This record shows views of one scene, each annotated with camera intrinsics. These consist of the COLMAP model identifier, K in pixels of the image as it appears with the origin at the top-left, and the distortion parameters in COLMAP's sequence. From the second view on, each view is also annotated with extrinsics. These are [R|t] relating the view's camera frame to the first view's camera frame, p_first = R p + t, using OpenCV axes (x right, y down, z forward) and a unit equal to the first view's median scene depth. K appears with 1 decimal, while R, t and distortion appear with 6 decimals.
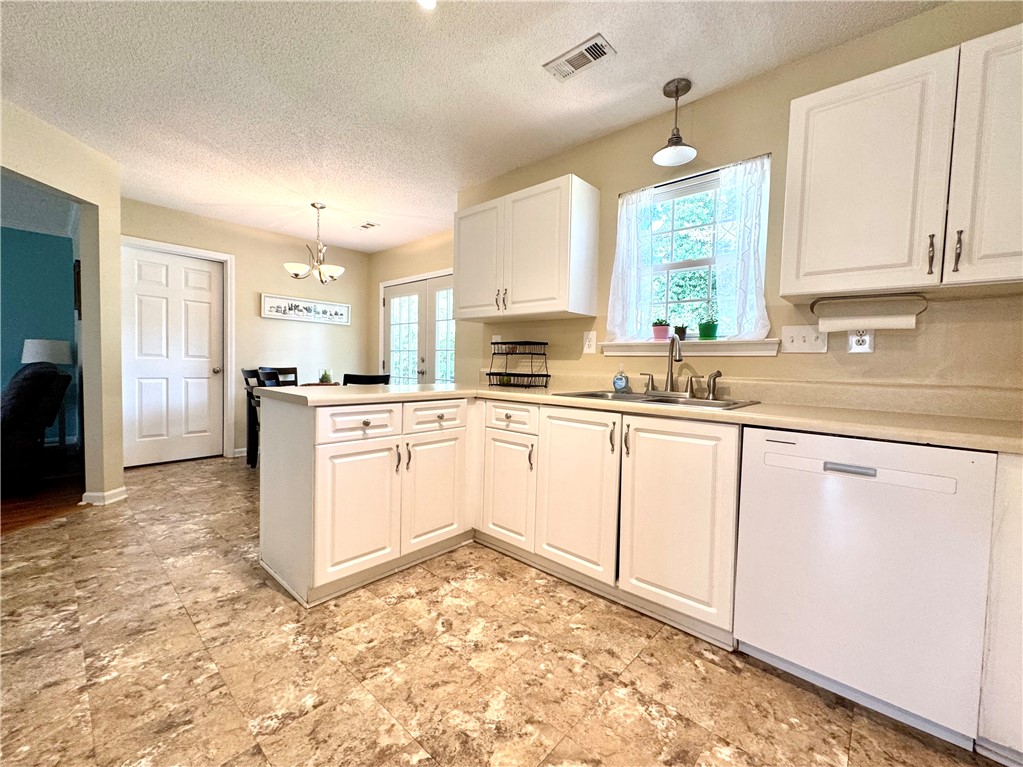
lens RADIAL K [[418.6, 0, 519.0], [0, 418.6, 381.5], [0, 0, 1]] dist [-0.004567, 0.000380]
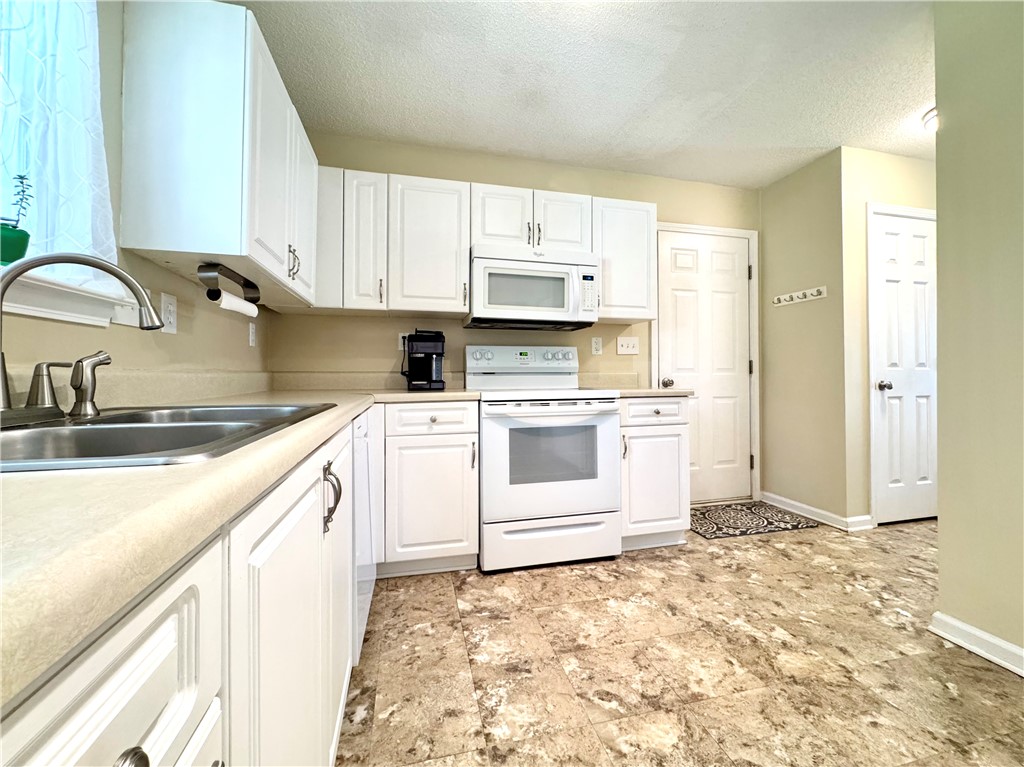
lens RADIAL K [[419.0, 0, 509.9], [0, 419.0, 369.6], [0, 0, 1]] dist [-0.004567, 0.000380]
pose [[-0.813554, -0.018485, 0.581195, -0.172745], [0.007338, 0.999089, 0.042047, -0.022285], [-0.581443, 0.038472, -0.812677, 1.124042]]
